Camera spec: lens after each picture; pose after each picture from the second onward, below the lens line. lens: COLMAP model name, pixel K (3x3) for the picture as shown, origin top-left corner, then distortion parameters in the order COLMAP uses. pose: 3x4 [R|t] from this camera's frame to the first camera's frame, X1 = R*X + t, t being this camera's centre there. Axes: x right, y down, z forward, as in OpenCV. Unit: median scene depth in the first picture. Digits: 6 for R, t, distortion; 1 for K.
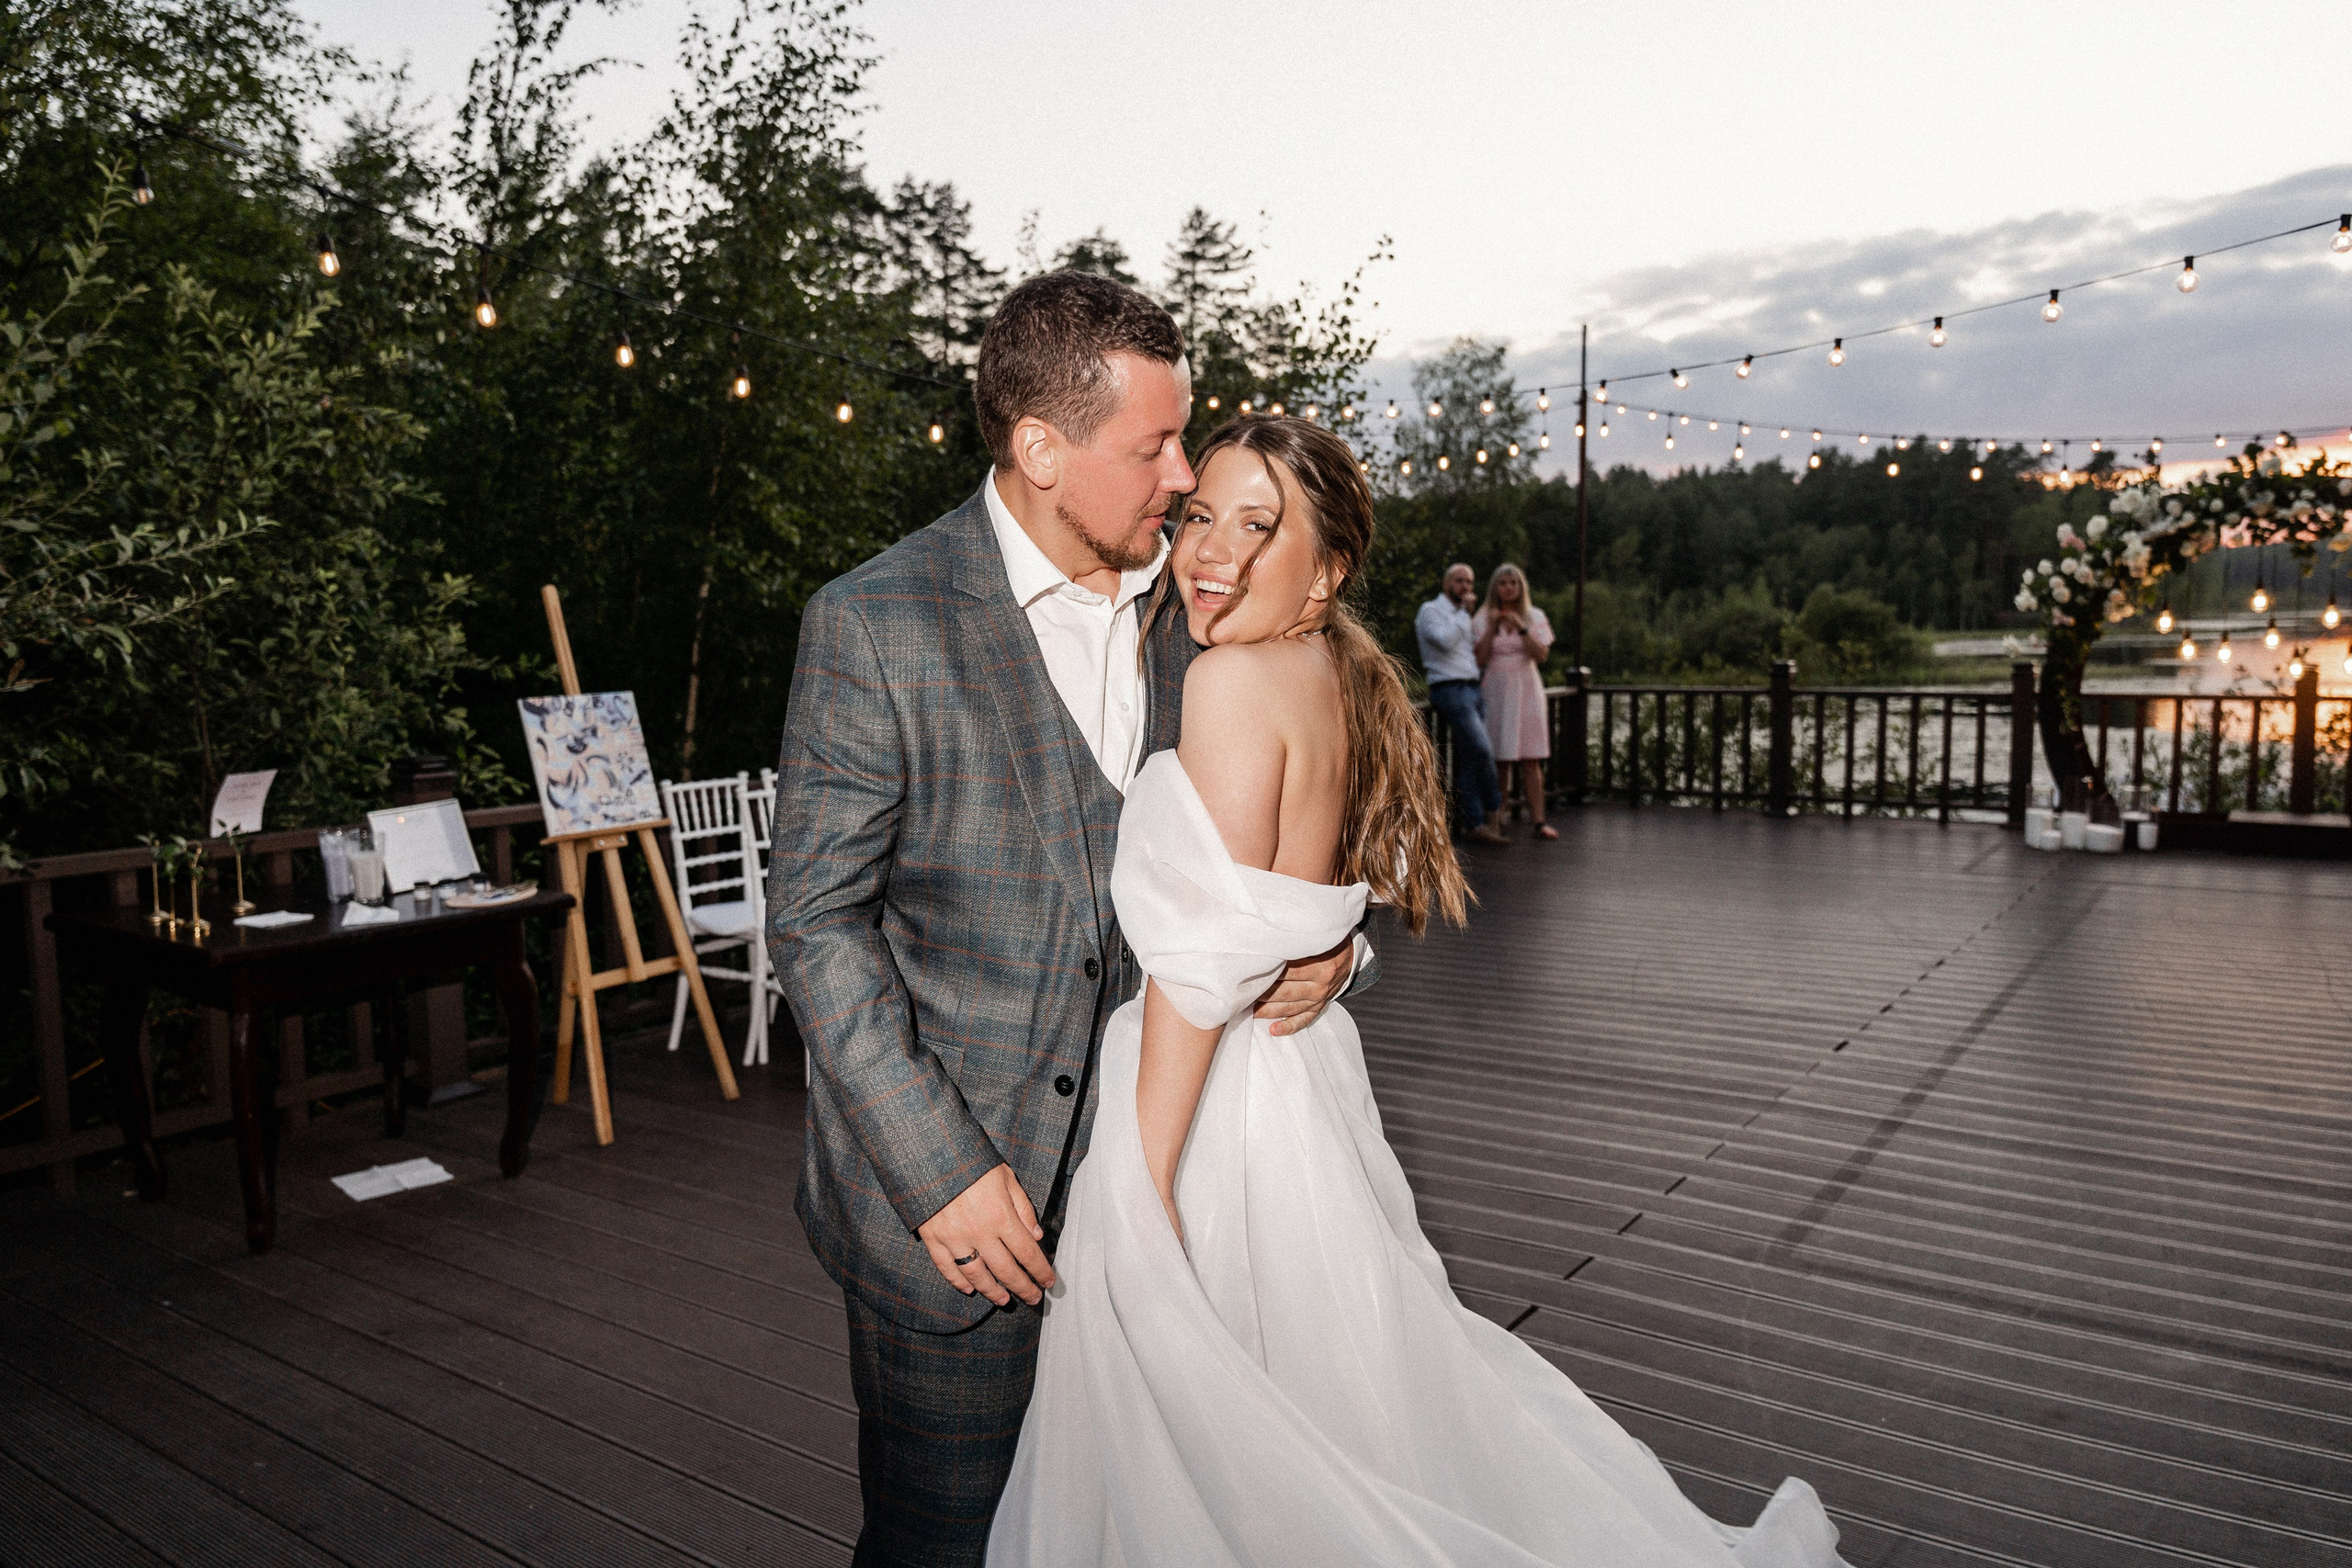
lens RADIAL K [[1784.6, 0, 1110.0], [0, 1784.6, 792.9], [0, 0, 1]] dist [-0.000213, -0.008893]
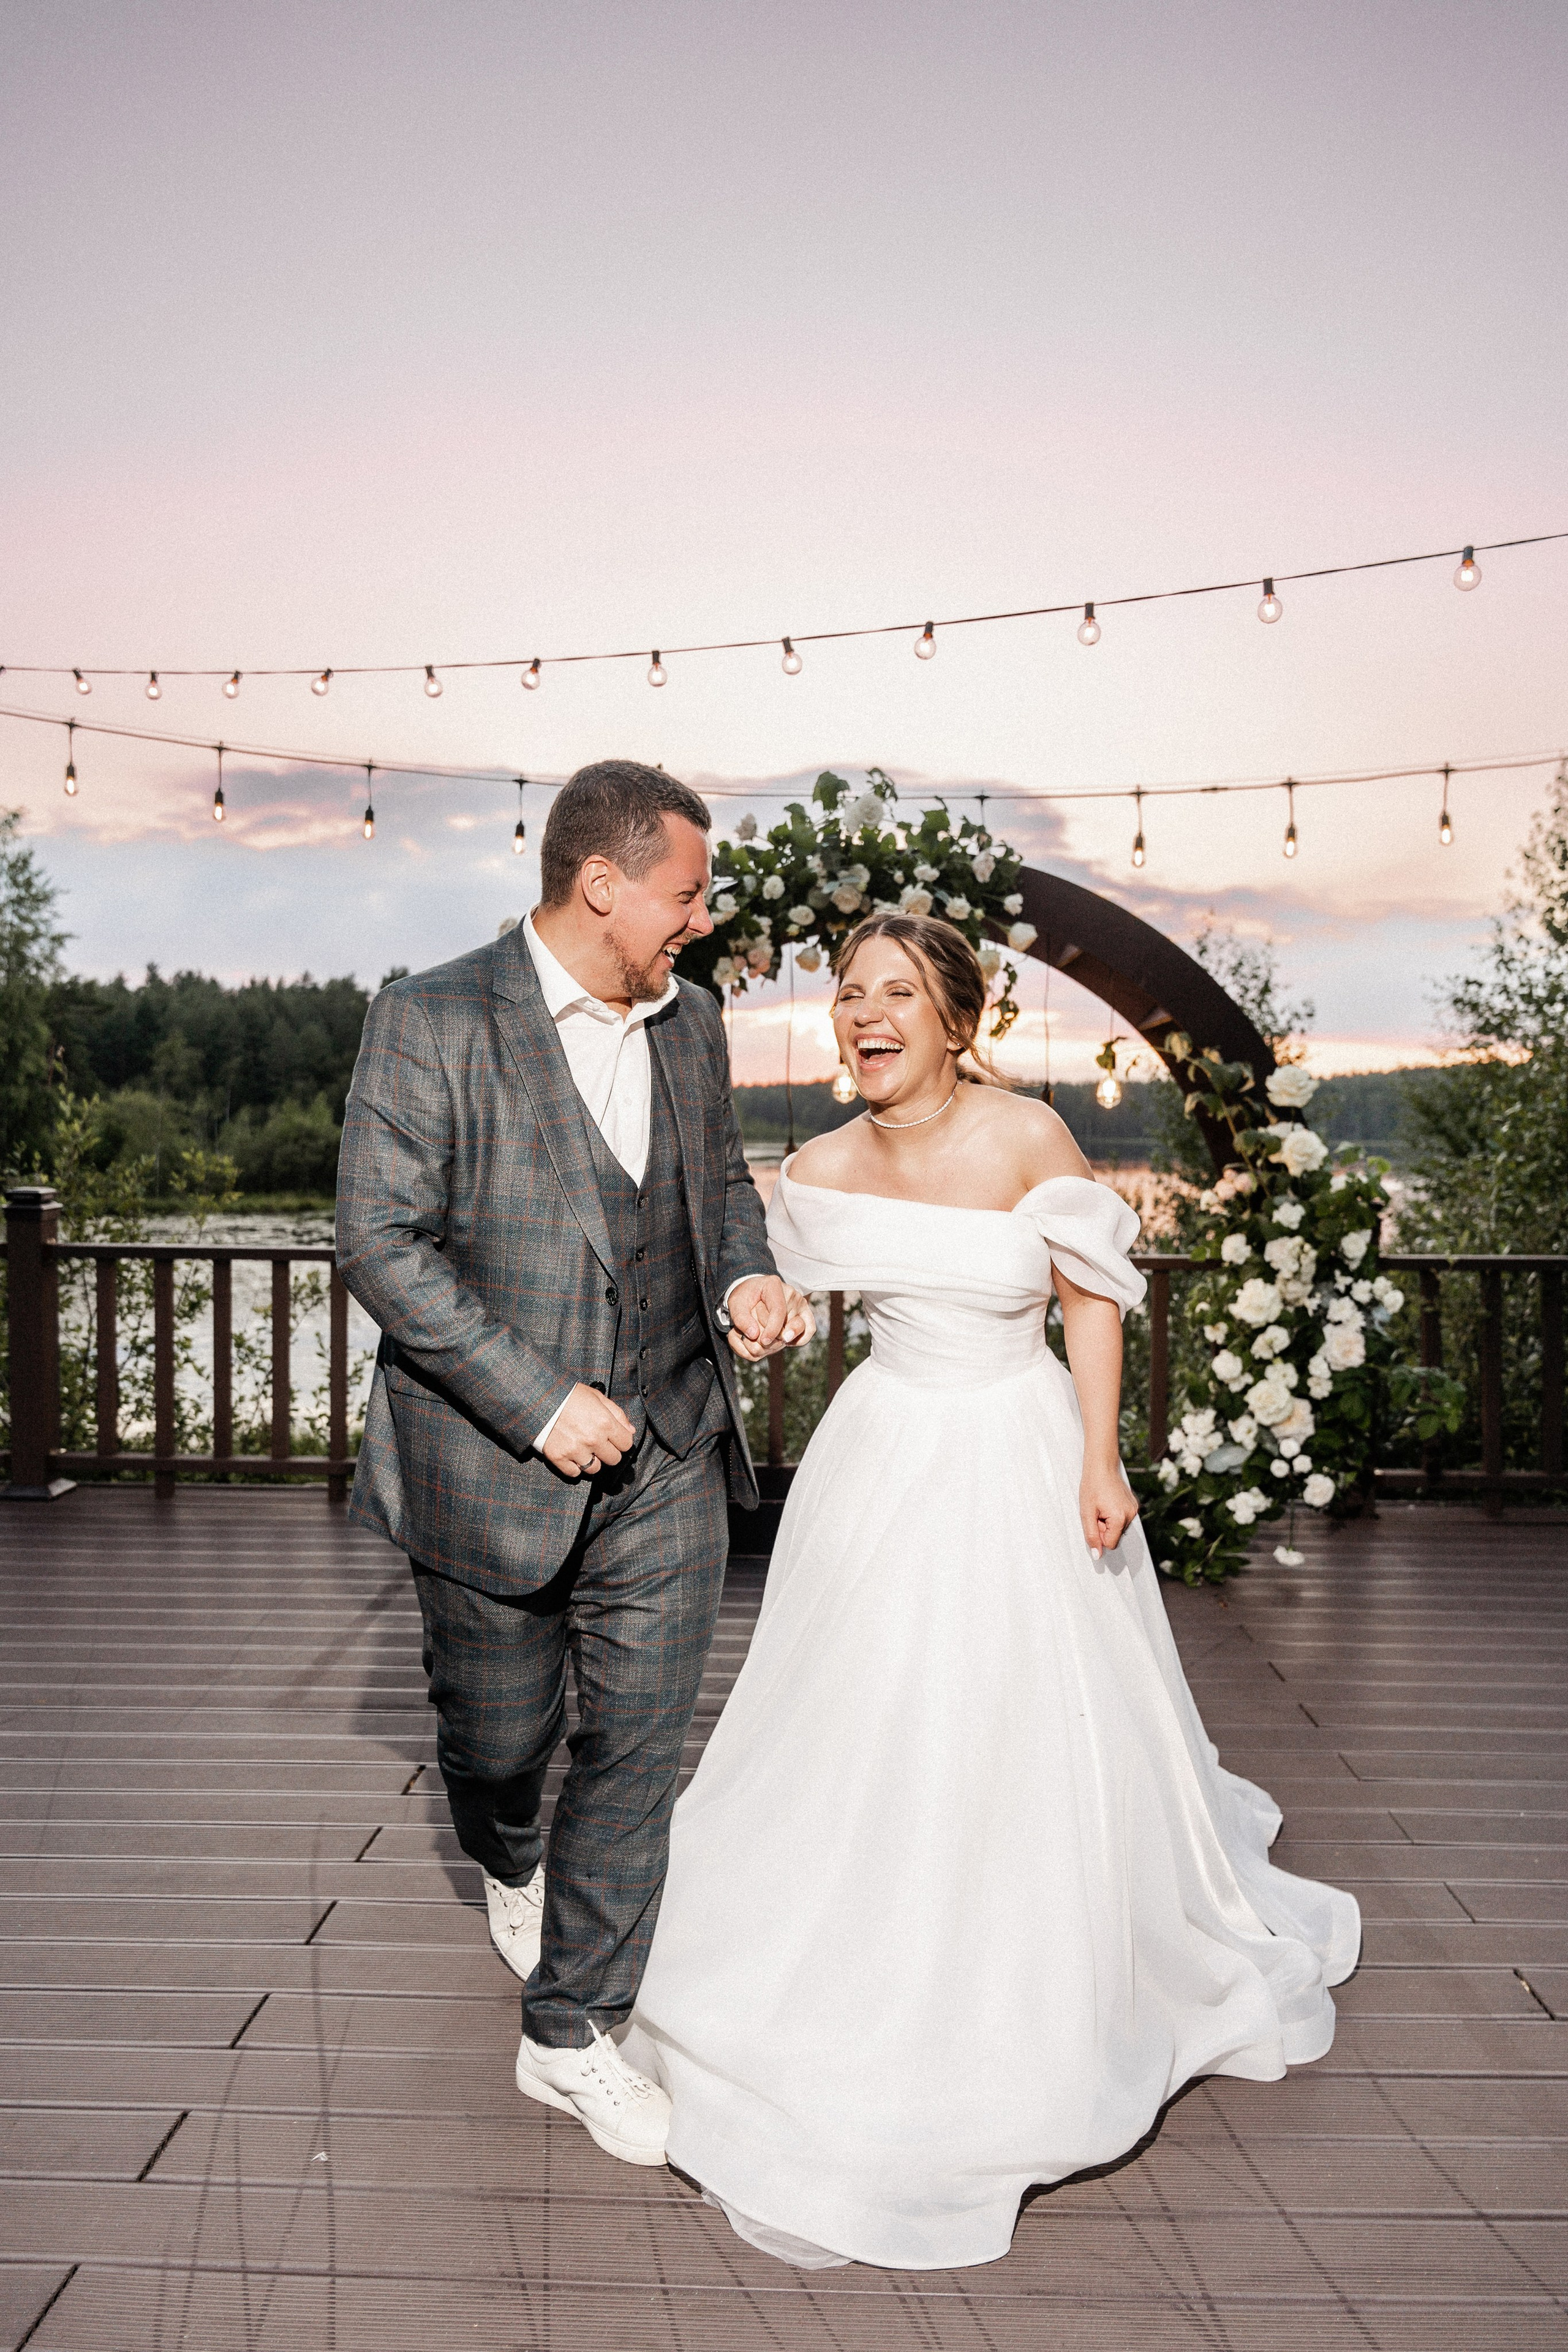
lens RADIAL K [[1767.1, 0, 823.7], [0, 1767.1, 1217.1], [0, 0, 1]] dist [-0.002937, 0.000223]
pose [[0.823245, -0.001375, 0.567685, 0.058379], [0.031696, 0.998549, -0.043545, -0.007746], [-0.566801, 0.053842, 0.822094, 0.097995]]
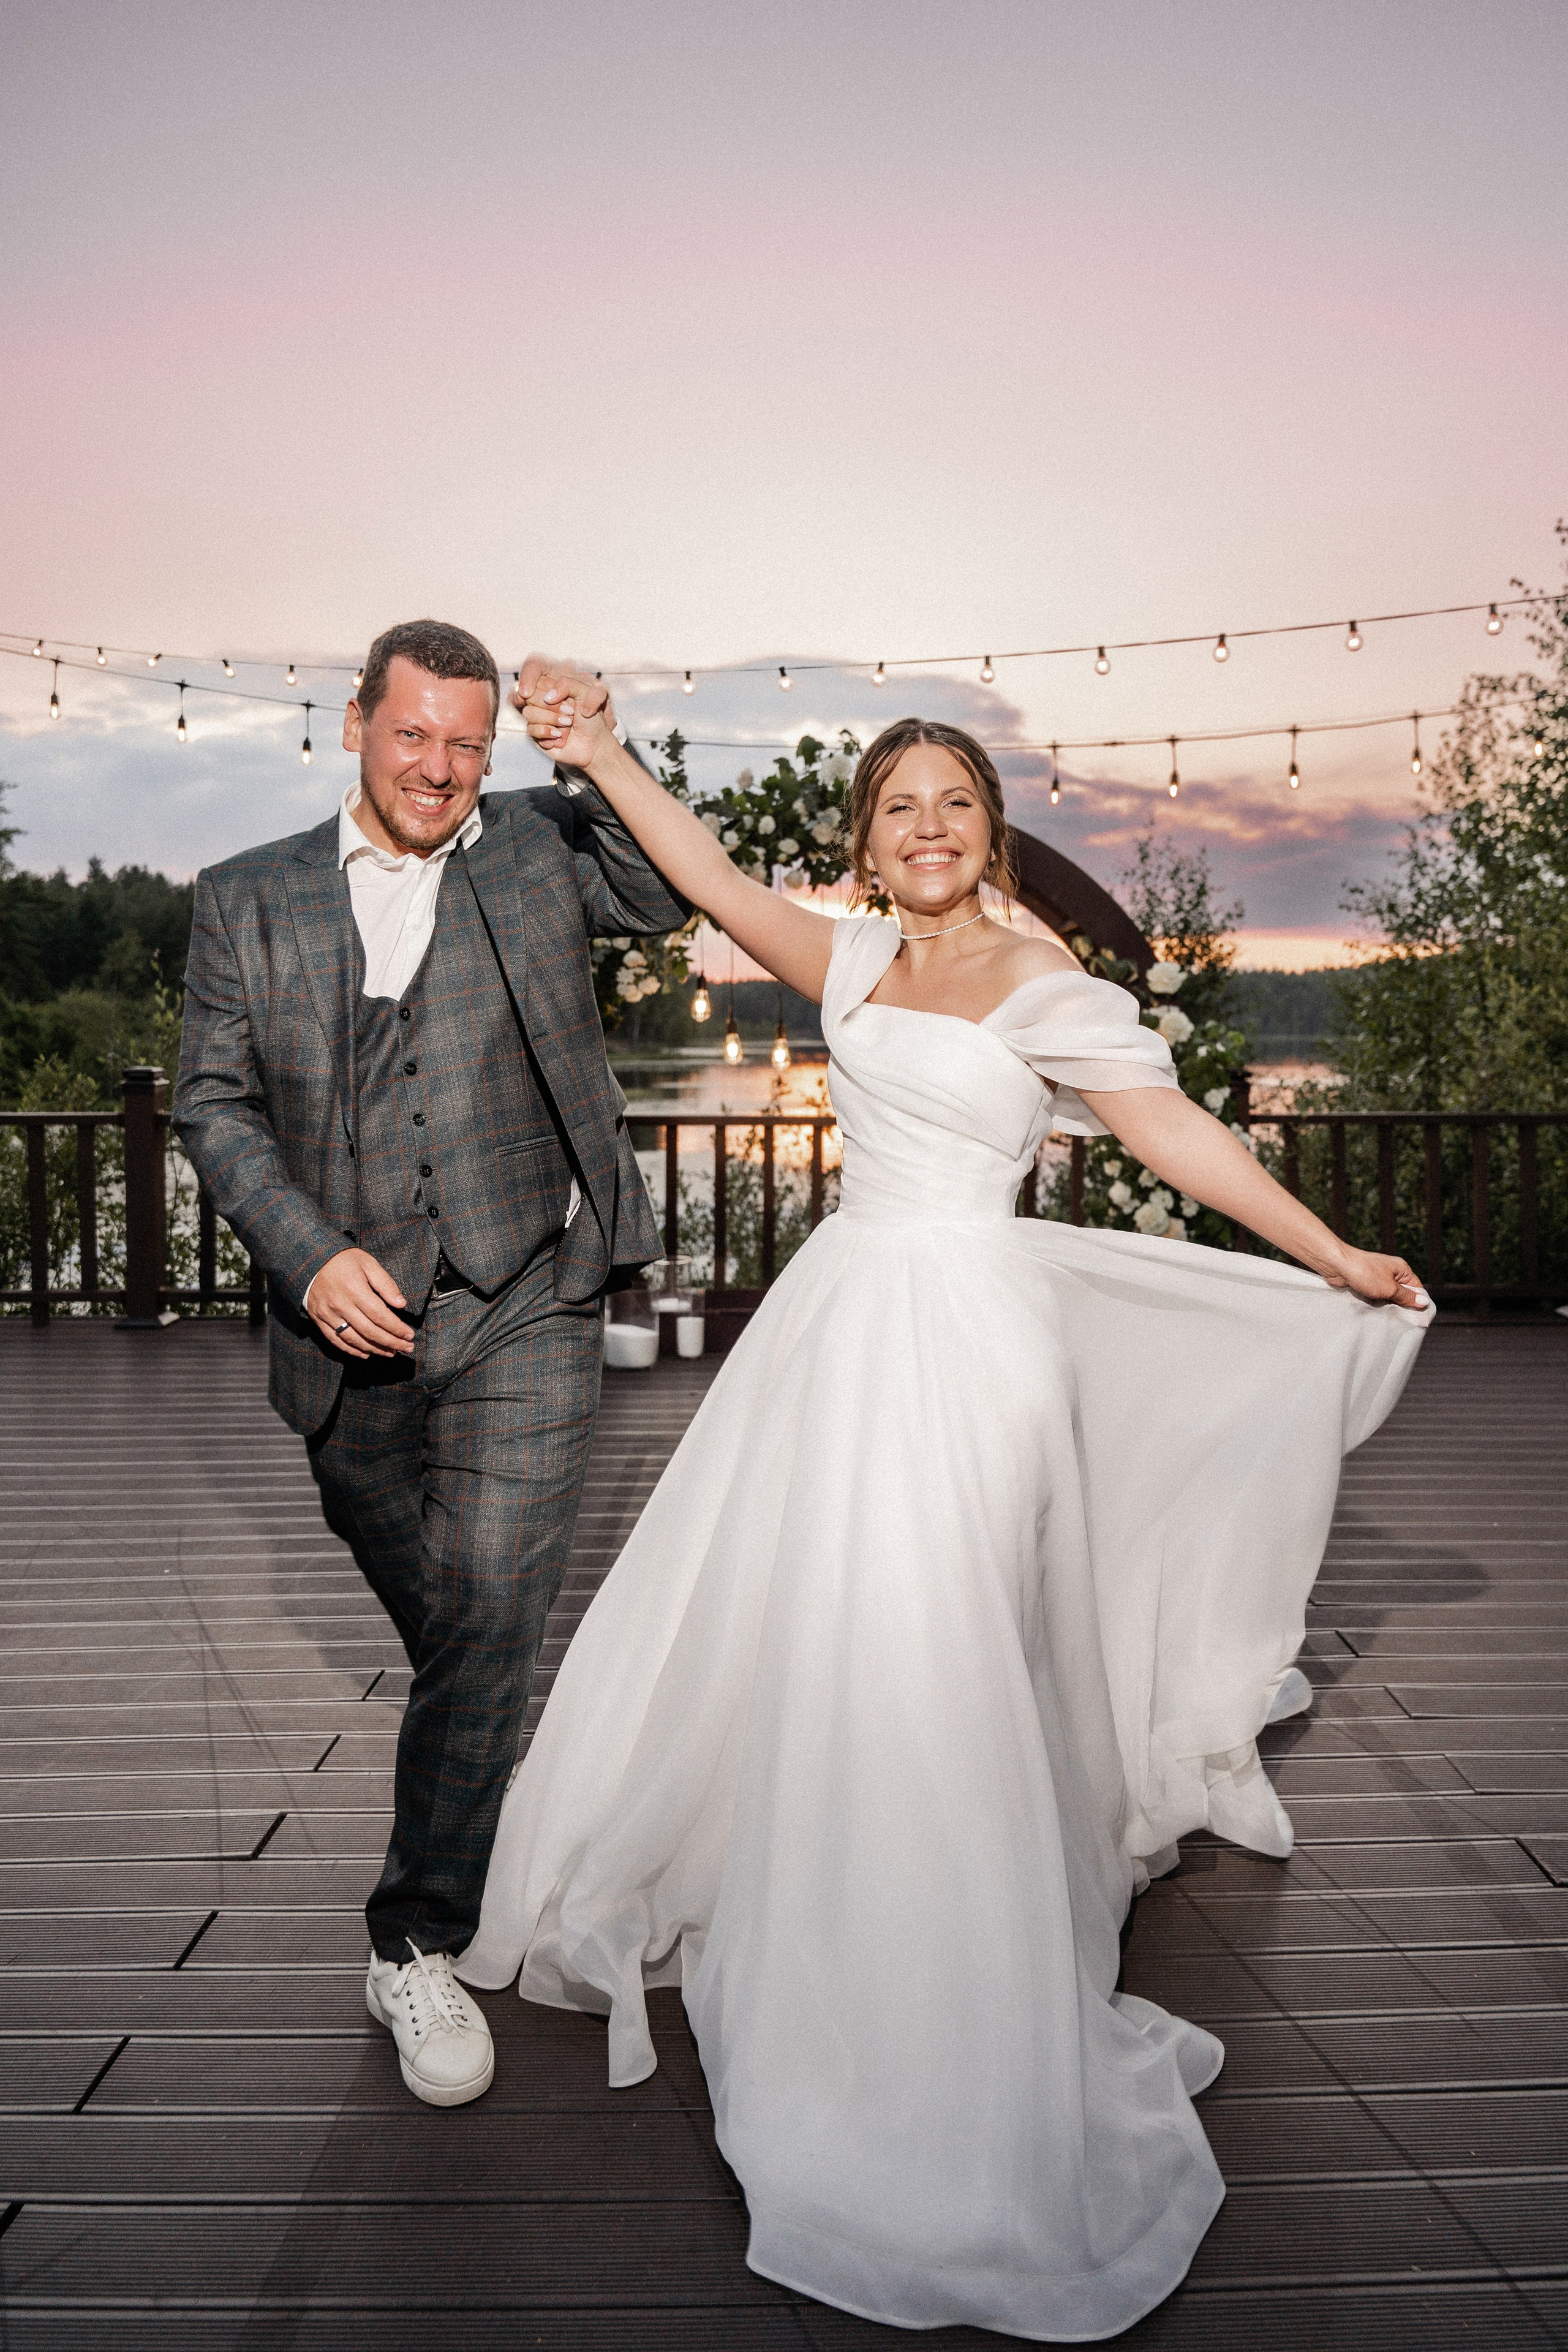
lens RADIAL K [[1767.1, 0, 952.1], [0, 1767.1, 1124.5], [0, 0, 1]] dist [-0.002937, 0.000223]
pose [[0.770714, -0.013517, 0.637037, 0.043865], [0.046164, 0.998332, -0.034667, -0.004582], [-0.635506, 0.056126, 0.770053, 0.078290]]
